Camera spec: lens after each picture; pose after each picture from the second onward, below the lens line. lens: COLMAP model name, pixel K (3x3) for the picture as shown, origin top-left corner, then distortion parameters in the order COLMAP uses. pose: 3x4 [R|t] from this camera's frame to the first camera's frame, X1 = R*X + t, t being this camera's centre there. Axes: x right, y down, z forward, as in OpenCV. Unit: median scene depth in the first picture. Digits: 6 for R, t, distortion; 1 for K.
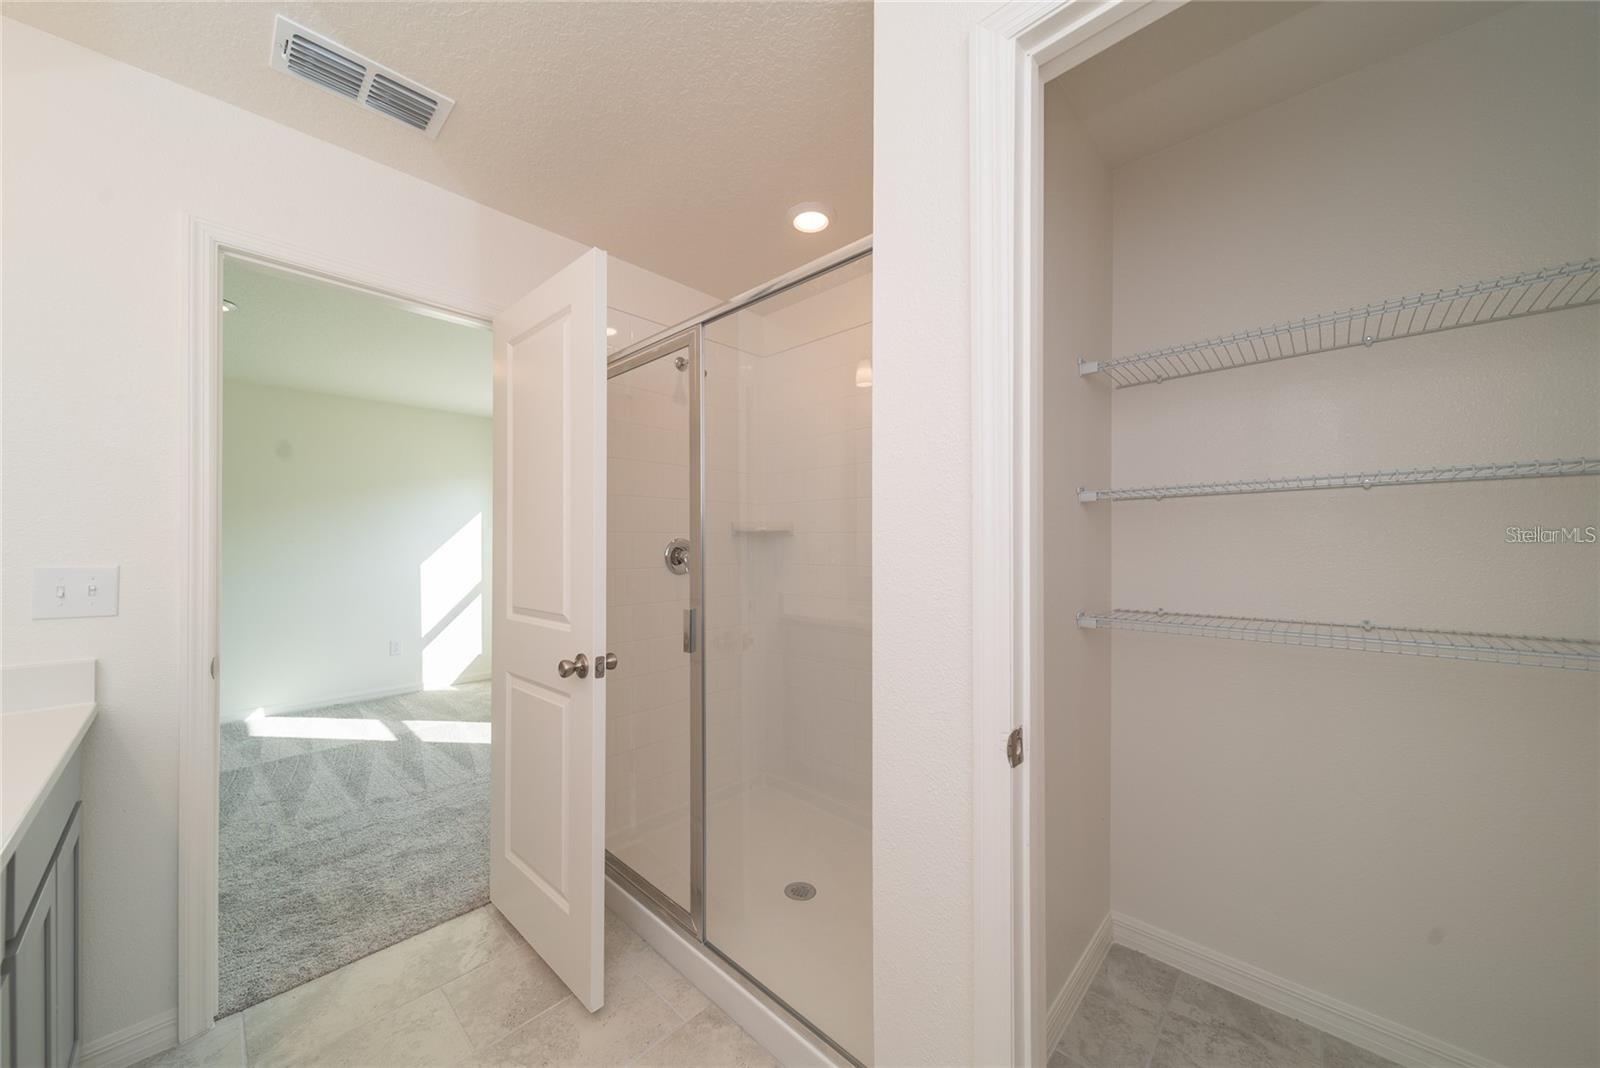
lens RADIAL K [[569.9, 0, 781.3], [0, 569.9, 541.0], [0, 0, 1]] dist [0.008328, -0.000933]
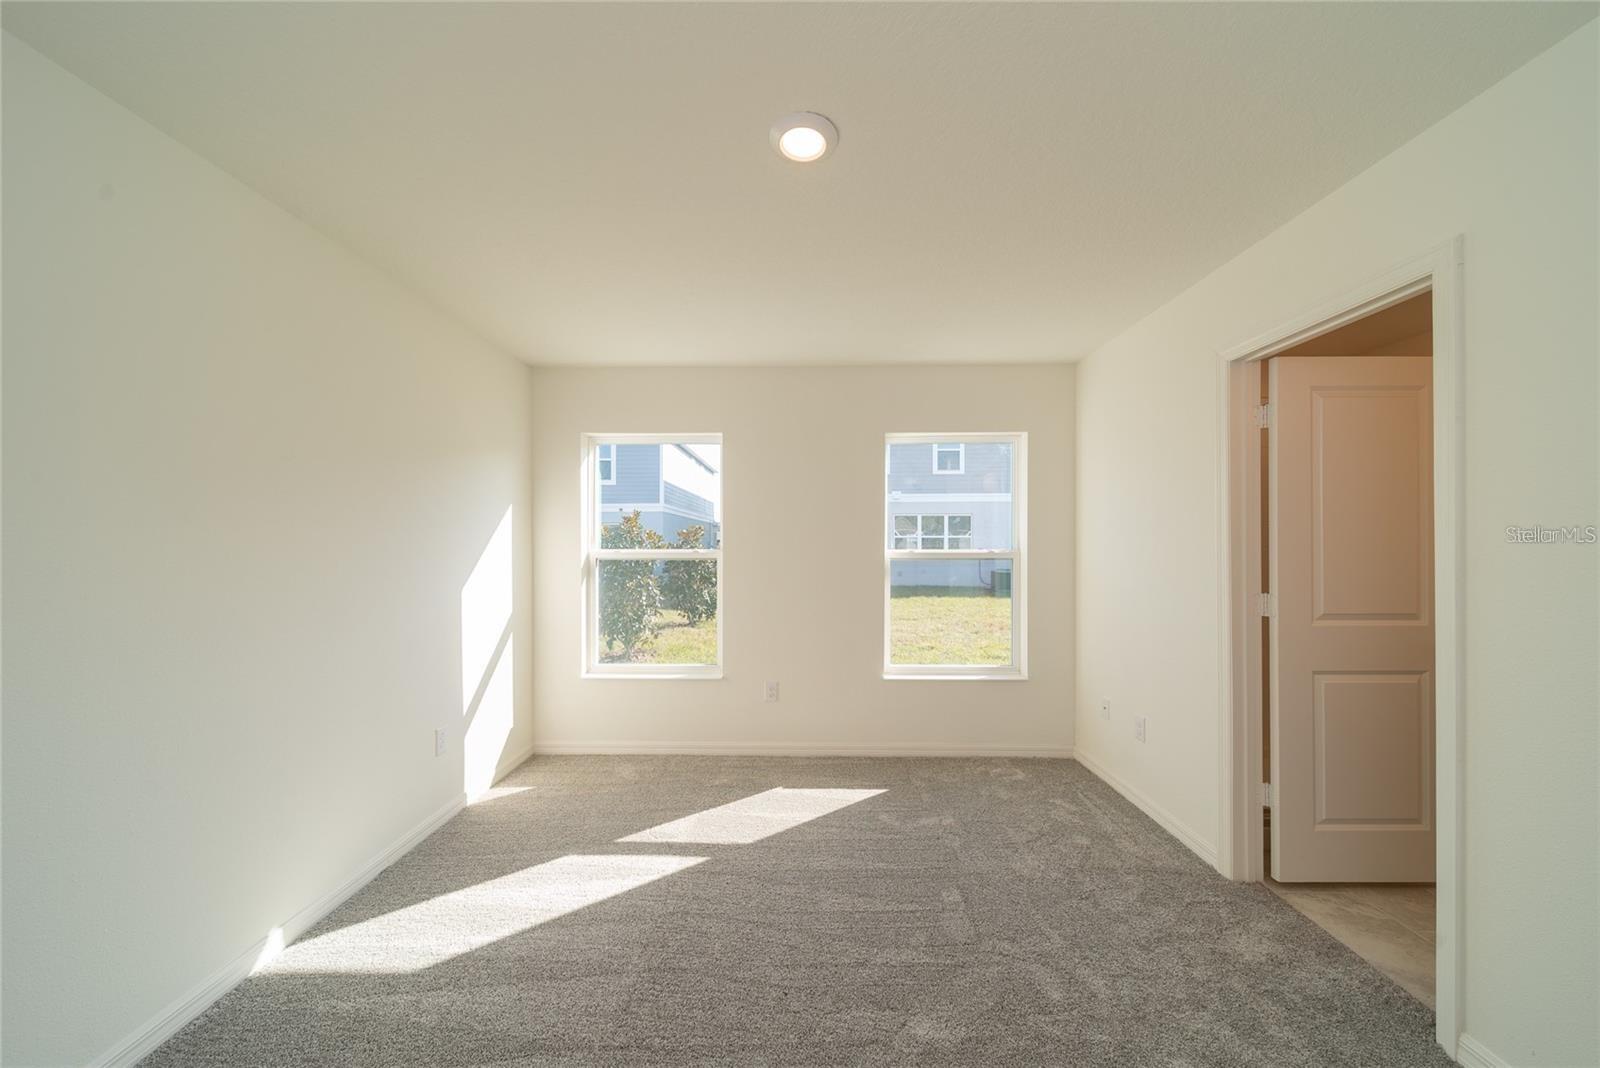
lens RADIAL K [[569.9, 0, 801.7], [0, 569.9, 540.5], [0, 0, 1]] dist [0.008328, -0.000933]
pose [[0.707303, 0.009904, 0.706842, -0.807218], [-0.006760, 0.999951, -0.007247, -0.009250], [-0.706879, 0.000347, 0.707335, 0.346573]]
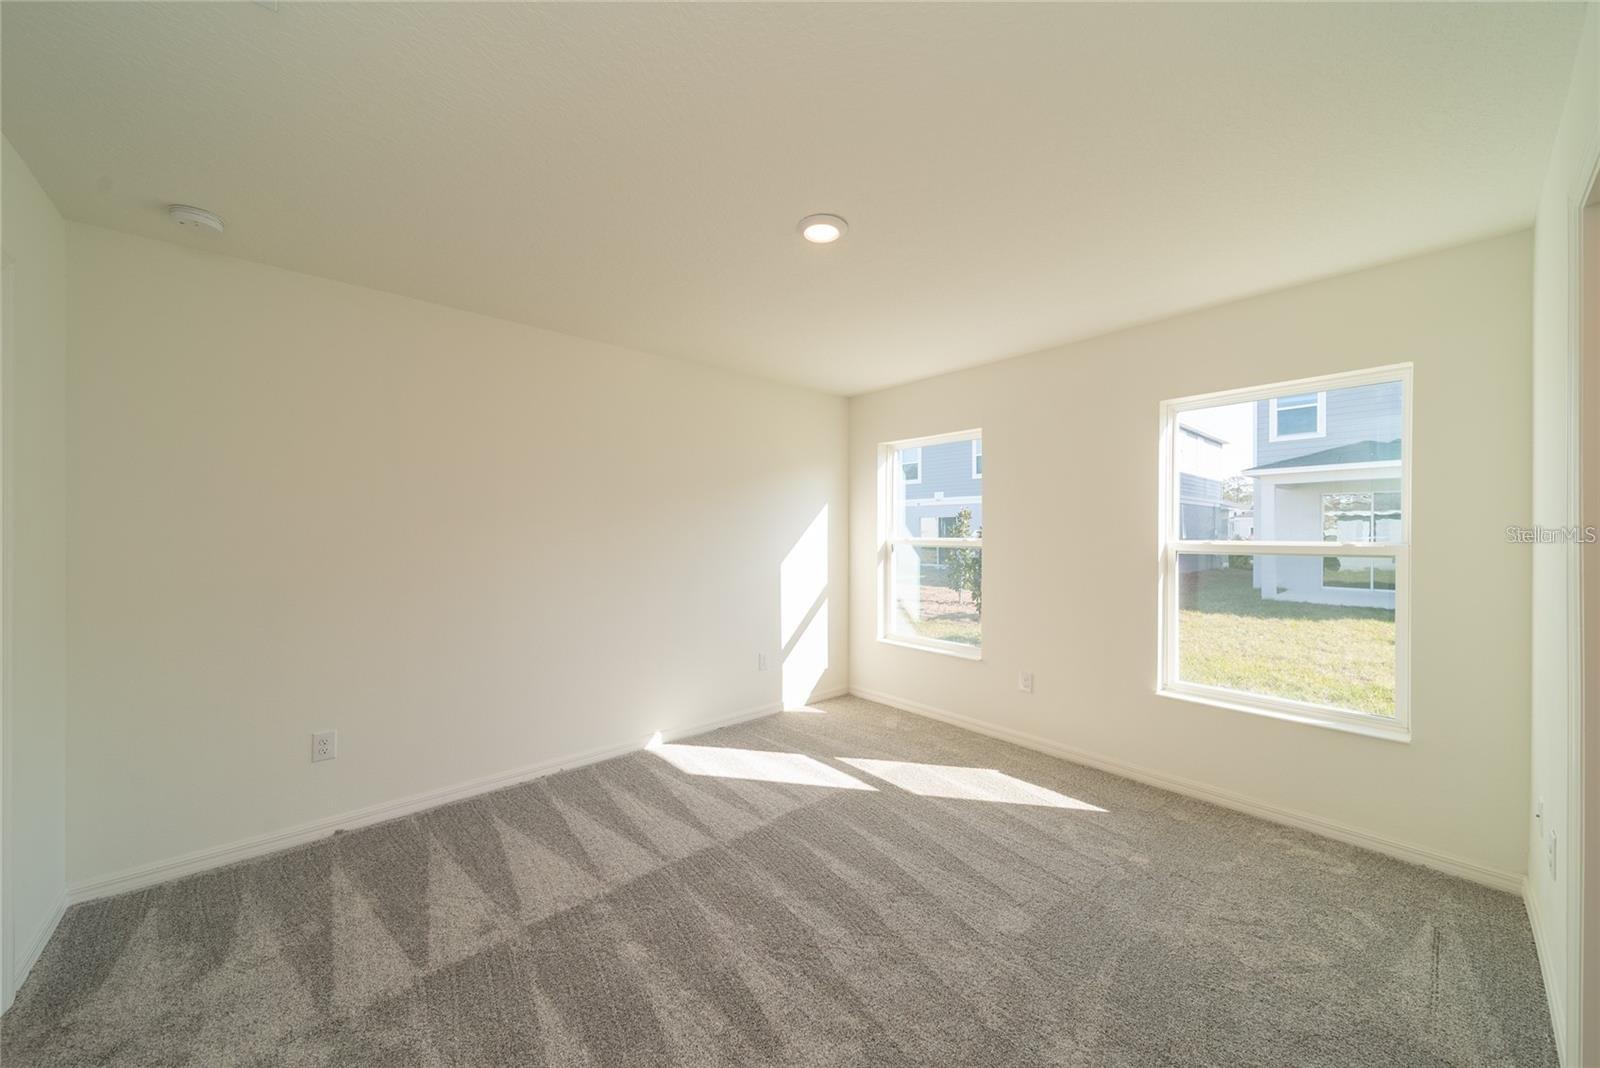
lens RADIAL K [[569.9, 0, 793.9], [0, 569.9, 526.7], [0, 0, 1]] dist [0.008328, -0.000933]
pose [[0.998051, 0.012969, -0.061047, -0.566489], [-0.013730, 0.999833, -0.012060, -0.005491], [0.060880, 0.012875, 0.998062, 0.145468]]
